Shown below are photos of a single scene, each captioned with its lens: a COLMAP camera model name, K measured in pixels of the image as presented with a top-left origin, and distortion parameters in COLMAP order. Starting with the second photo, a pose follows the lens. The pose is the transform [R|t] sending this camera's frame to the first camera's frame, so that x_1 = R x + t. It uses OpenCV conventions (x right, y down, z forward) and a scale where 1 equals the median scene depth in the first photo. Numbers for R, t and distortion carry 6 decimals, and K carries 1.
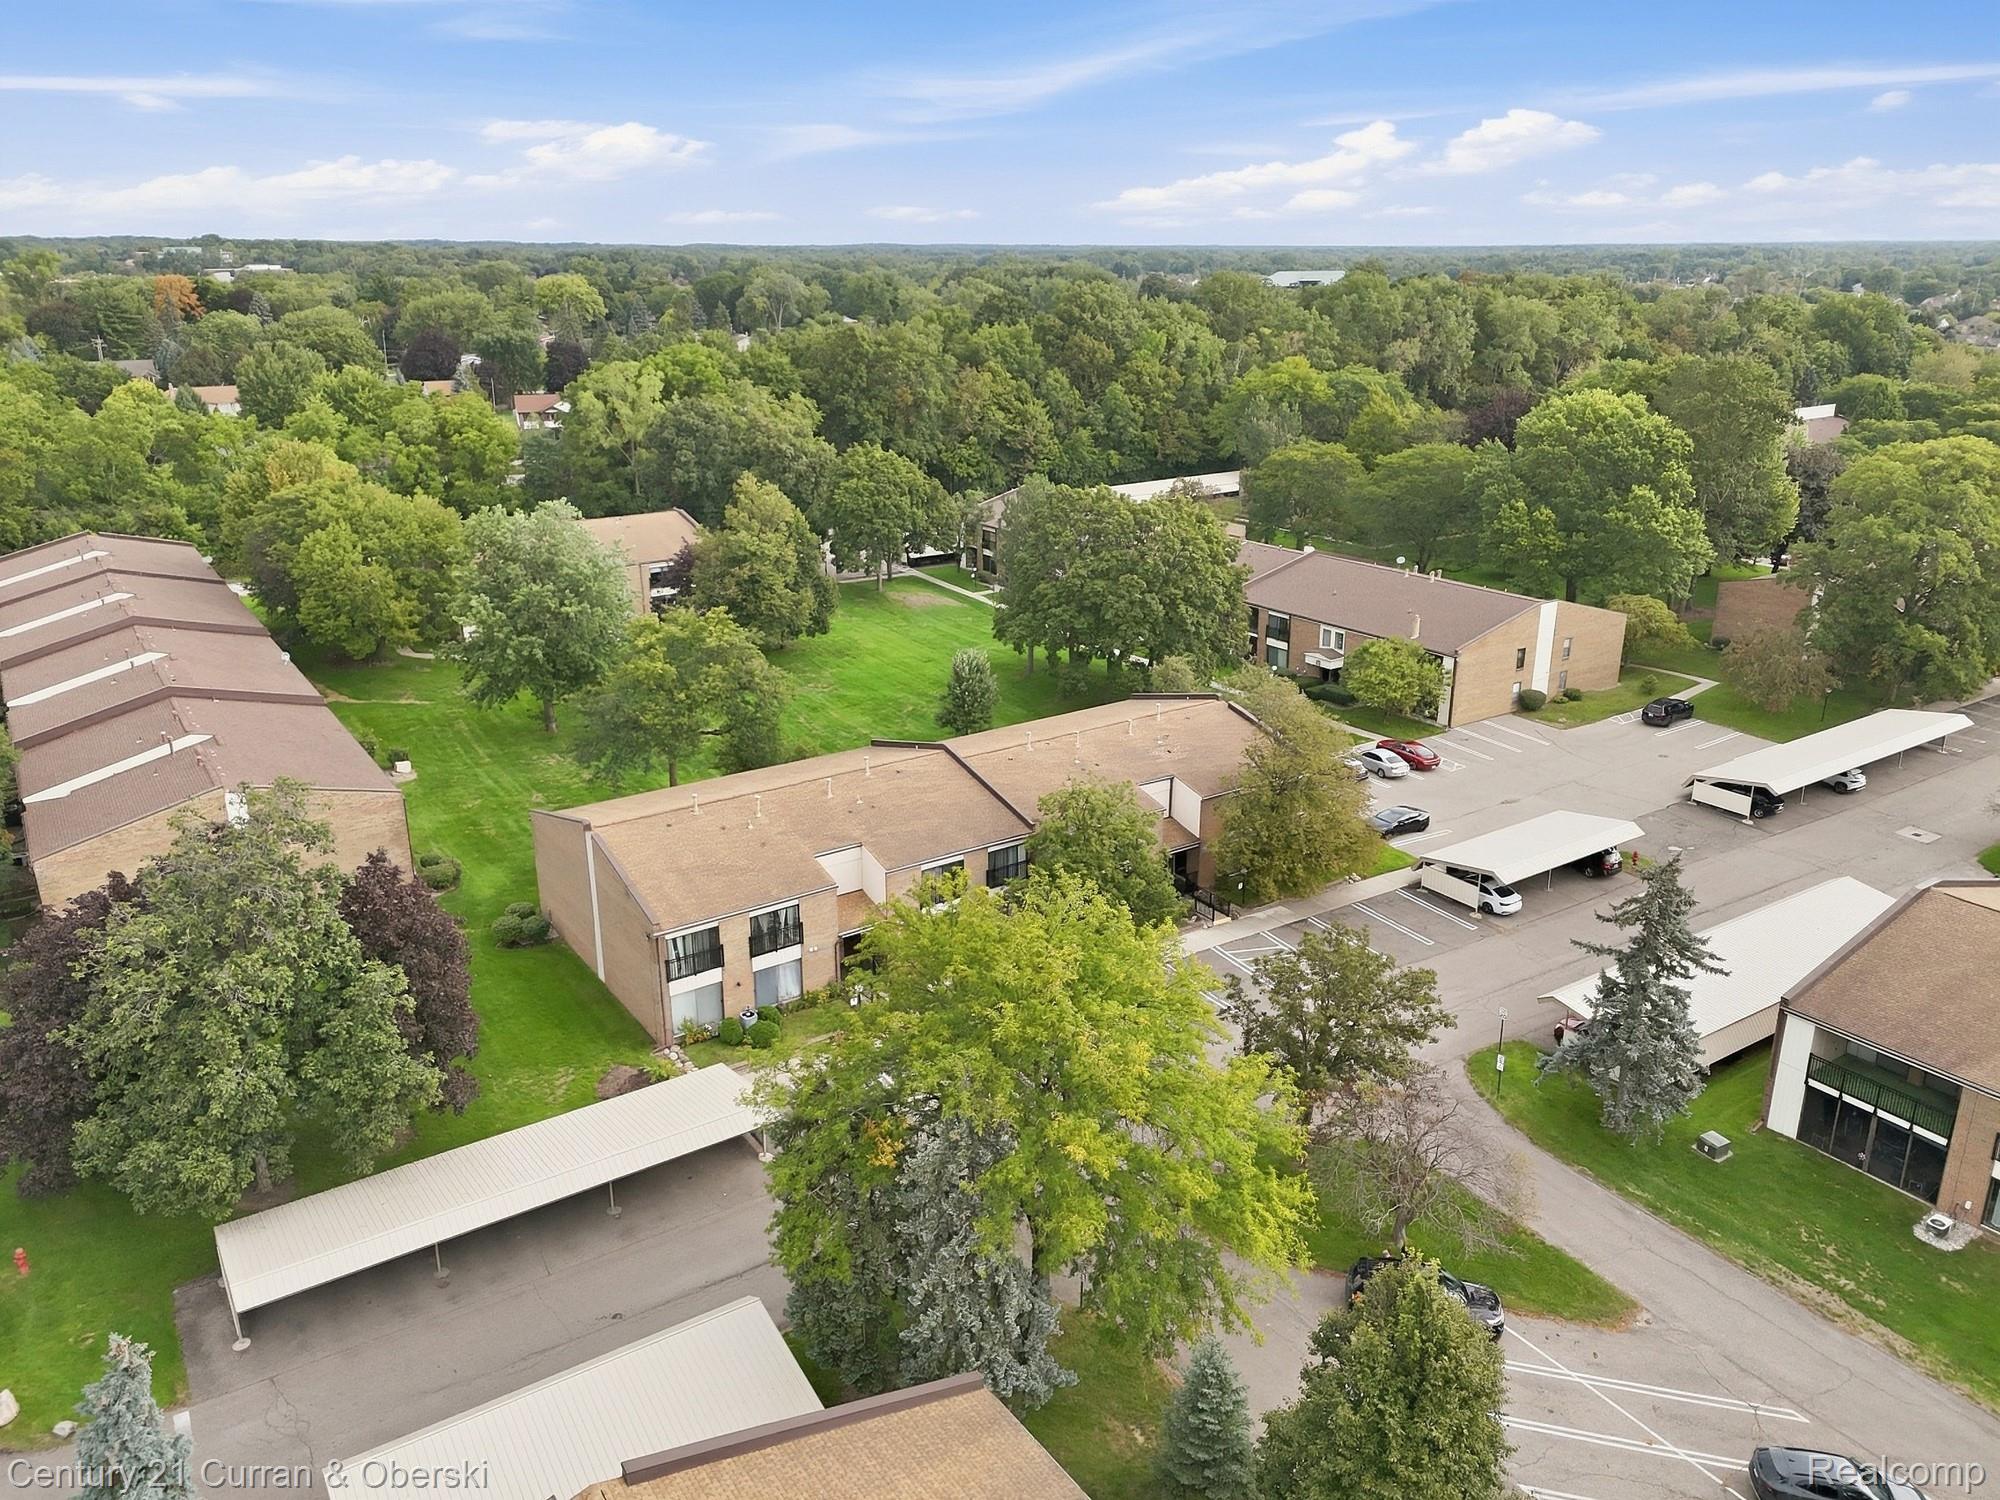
lens RADIAL K [[1435.6, 0, 983.1], [0, 1435.6, 747.4], [0, 0, 1]] dist [0.062350, -0.042598]
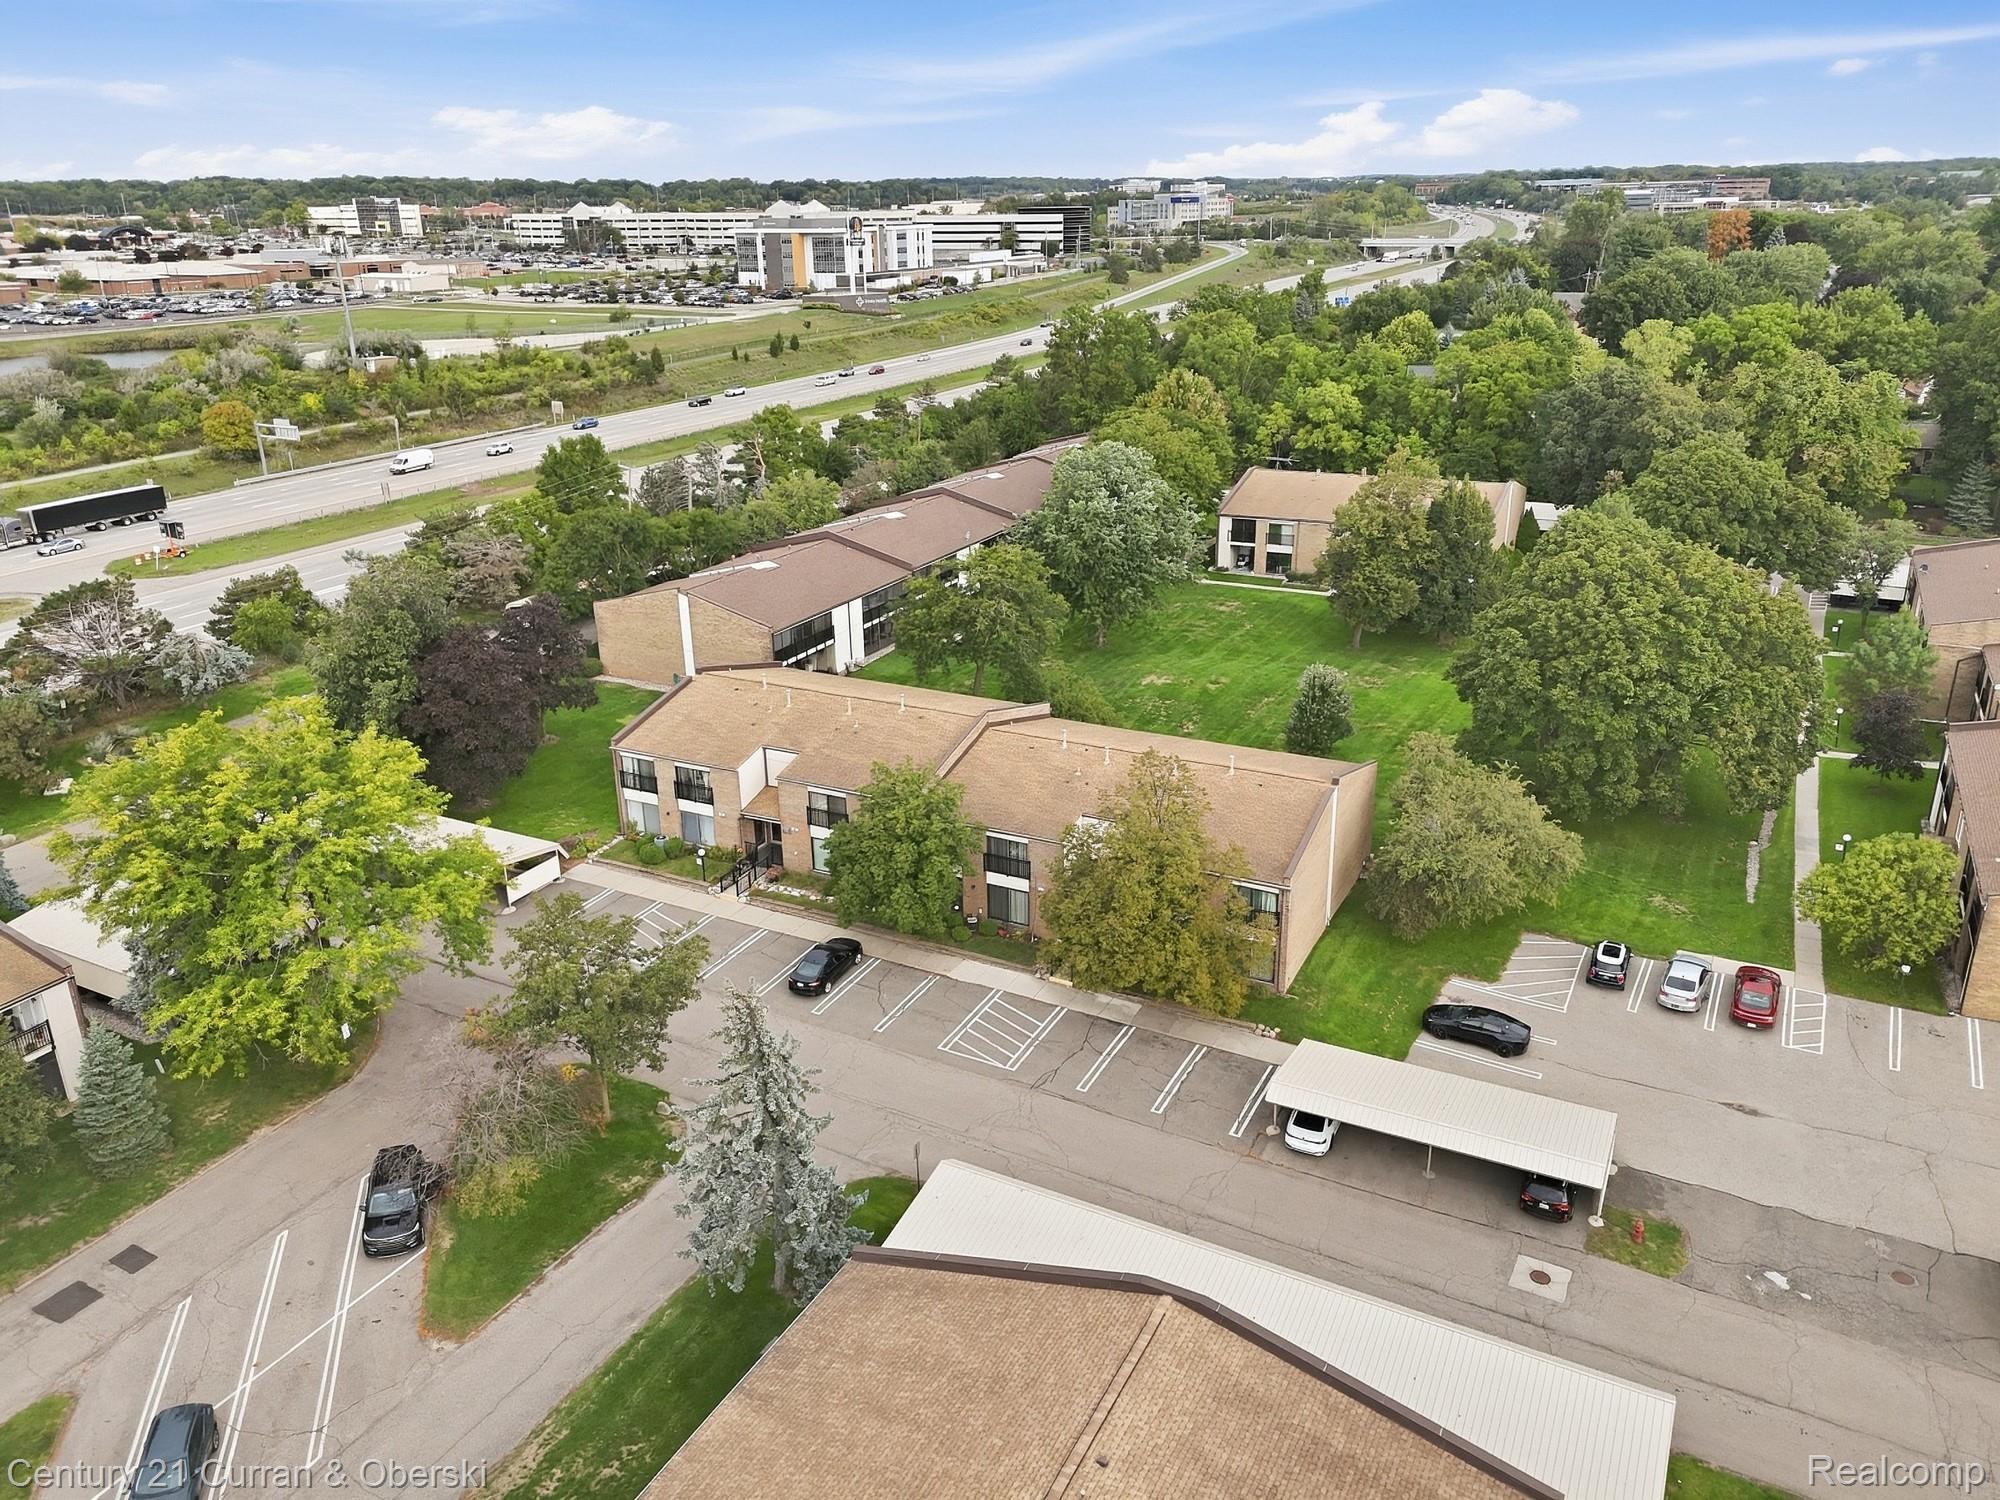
lens RADIAL K [[1435.6, 0, 1019.5], [0, 1435.6, 790.6], [0, 0, 1]] dist [0.062350, -0.042598]
pose [[0.491540, 0.328635, -0.806466, 0.476455], [-0.271092, 0.937792, 0.216921, -0.101927], [0.827585, 0.112002, 0.550053, 0.266584]]
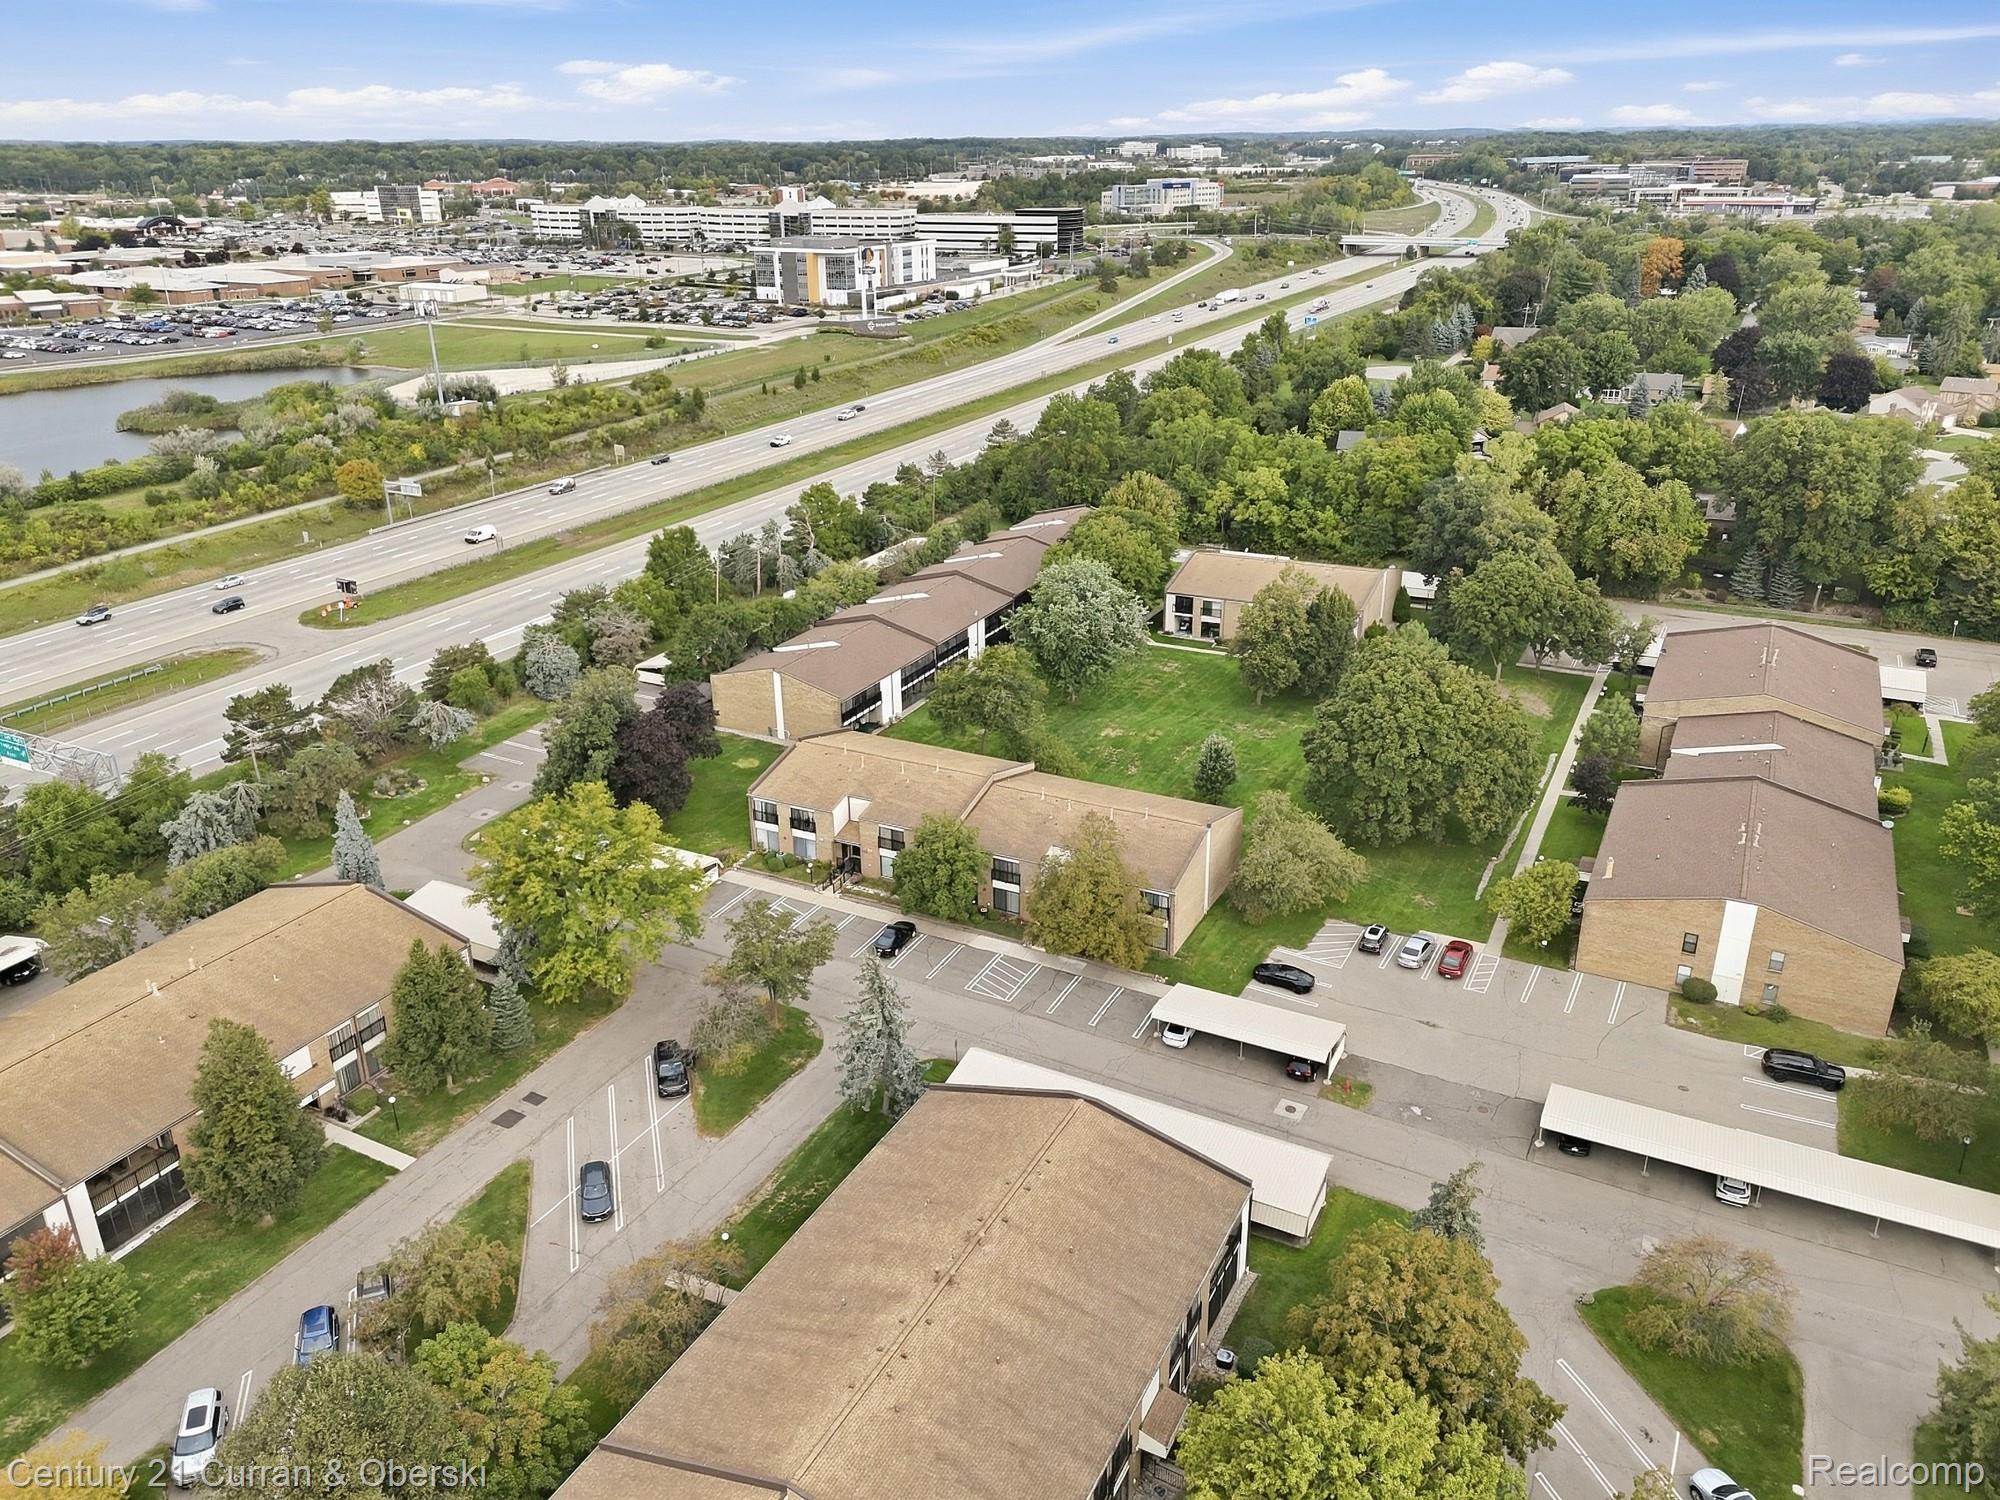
lens RADIAL K [[1435.6, 0, 1020.0], [0, 1435.6, 764.6], [0, 0, 1]] dist [0.062350, -0.042598]
pose [[0.493388, 0.339310, -0.800898, 0.720717], [-0.275084, 0.934383, 0.226399, -0.217641], [0.825165, 0.108611, 0.554352, 0.084091]]
